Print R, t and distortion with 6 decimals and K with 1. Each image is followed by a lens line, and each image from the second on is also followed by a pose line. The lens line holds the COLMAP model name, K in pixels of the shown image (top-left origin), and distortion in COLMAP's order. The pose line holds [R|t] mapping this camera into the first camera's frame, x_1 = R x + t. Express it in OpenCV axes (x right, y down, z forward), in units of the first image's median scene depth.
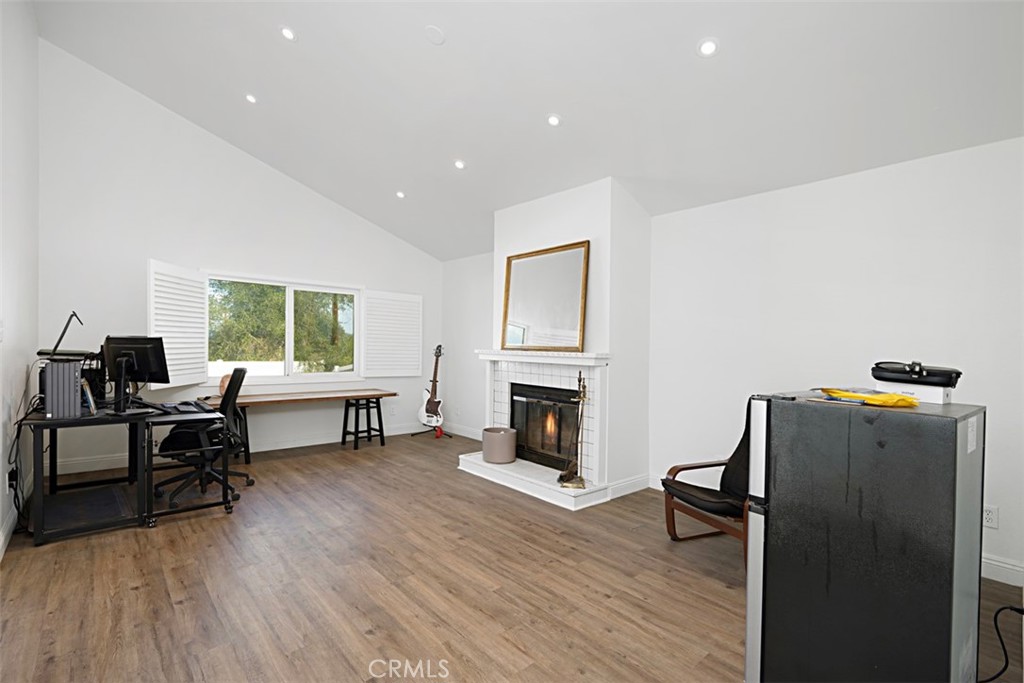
lens RADIAL K [[468.2, 0, 511.2], [0, 468.2, 345.0], [0, 0, 1]] dist [-0.034484, 0.005284]
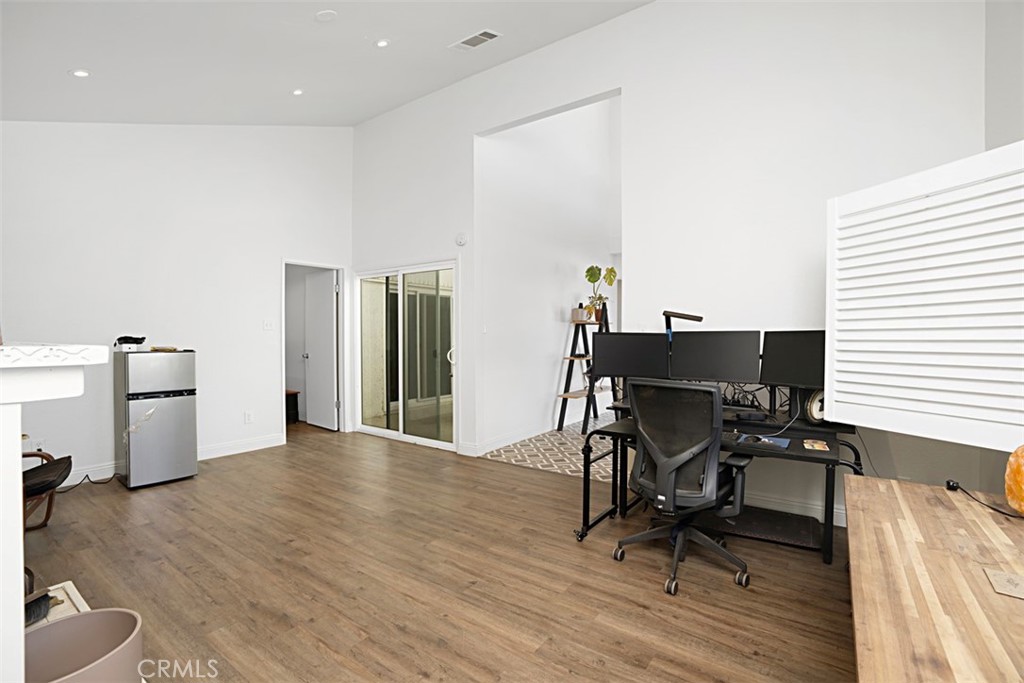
lens RADIAL K [[468.2, 0, 511.9], [0, 468.2, 342.6], [0, 0, 1]] dist [-0.034484, 0.005284]
pose [[-0.975303, -0.027734, -0.219122, -0.304951], [-0.030285, 0.999507, 0.008292, -0.005350], [0.218784, 0.014724, -0.975662, 1.865152]]
